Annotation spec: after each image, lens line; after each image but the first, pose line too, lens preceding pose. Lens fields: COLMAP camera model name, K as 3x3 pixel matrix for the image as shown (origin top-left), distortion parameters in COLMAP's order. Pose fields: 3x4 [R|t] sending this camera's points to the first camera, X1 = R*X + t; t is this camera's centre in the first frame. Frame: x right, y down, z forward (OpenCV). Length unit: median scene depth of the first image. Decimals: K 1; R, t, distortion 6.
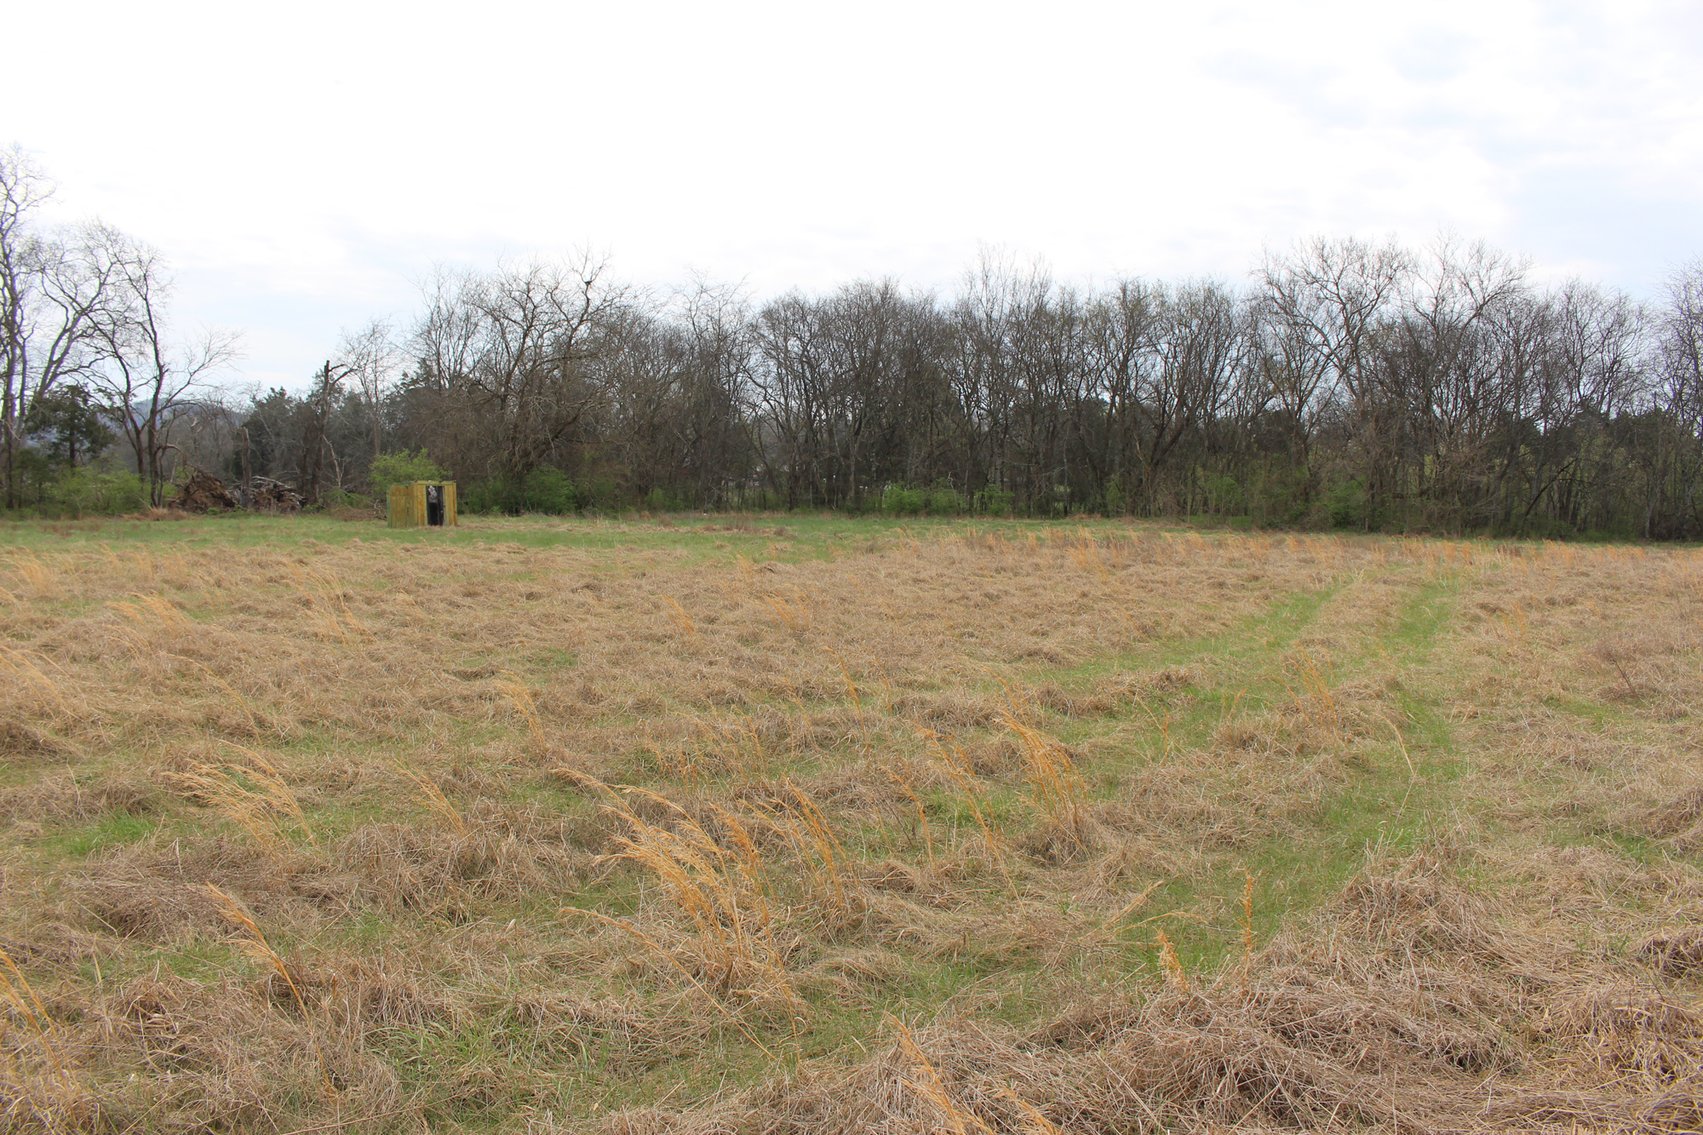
lens RADIAL K [[1460.7, 0, 870.6], [0, 1460.7, 527.1], [0, 0, 1]] dist [-0.097313, 0.102926]
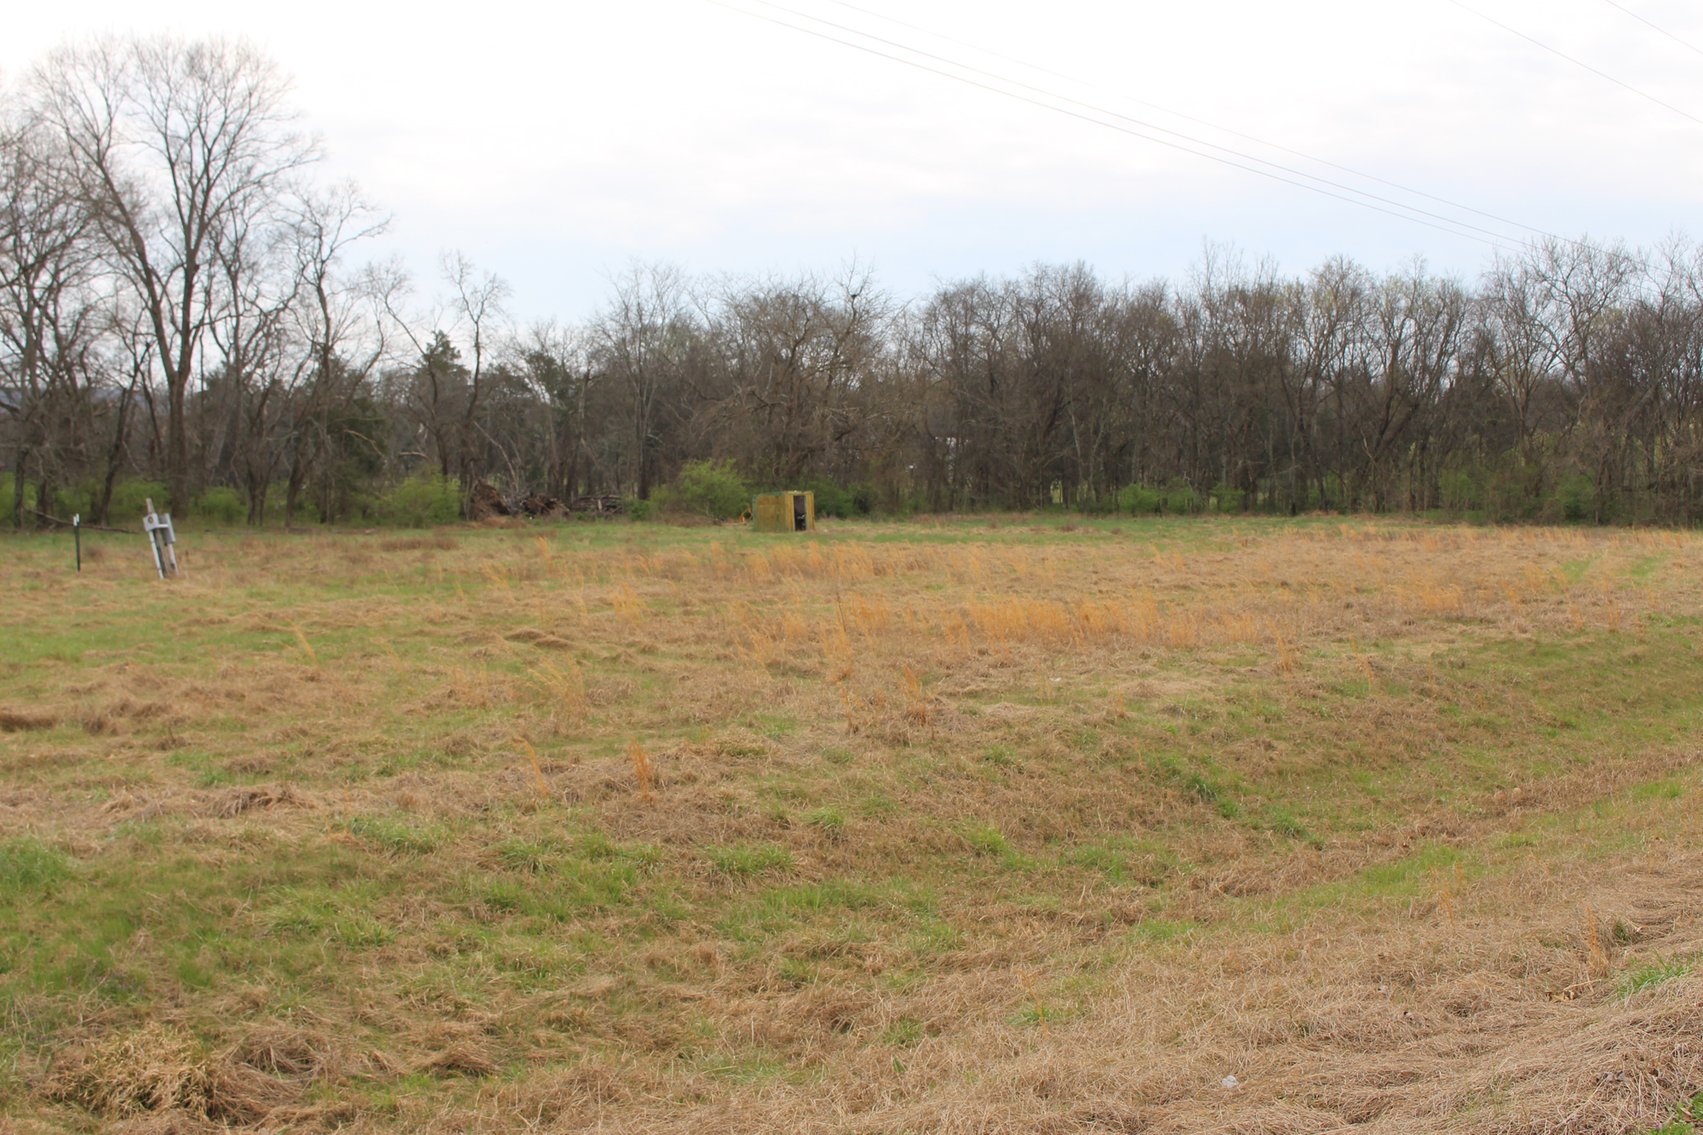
lens RADIAL K [[2124.6, 0, 855.3], [0, 2124.6, 567.7], [0, 0, 1]] dist [-0.036037, 0.000000]
pose [[0.999833, -0.013350, -0.012475, -0.163686], [0.013569, 0.999753, 0.017603, 0.000279], [0.012237, -0.017769, 0.999767, -0.503370]]
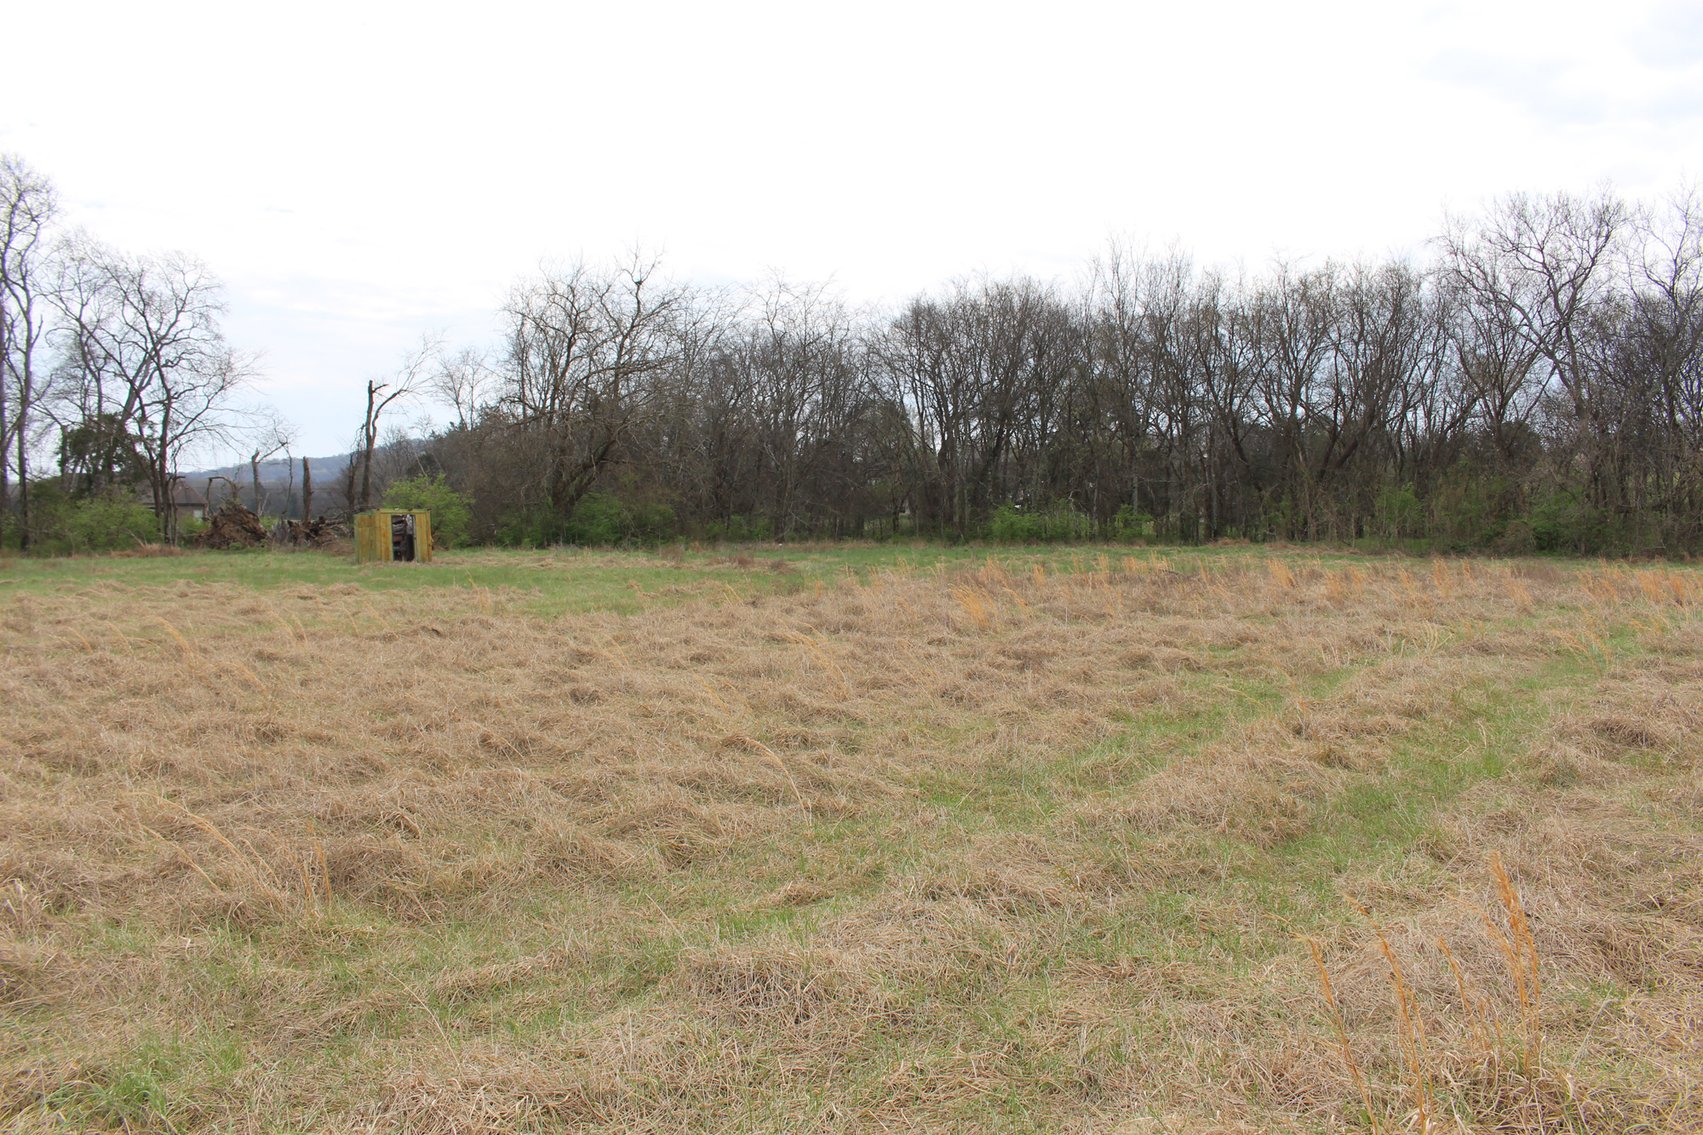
lens RADIAL K [[1460.7, 0, 844.0], [0, 1460.7, 554.4], [0, 0, 1]] dist [-0.097313, 0.102926]
pose [[0.986035, -0.011213, -0.166158, 0.068802], [0.010912, 0.999937, -0.002724, 0.000346], [0.166178, 0.000873, 0.986095, 0.143275]]
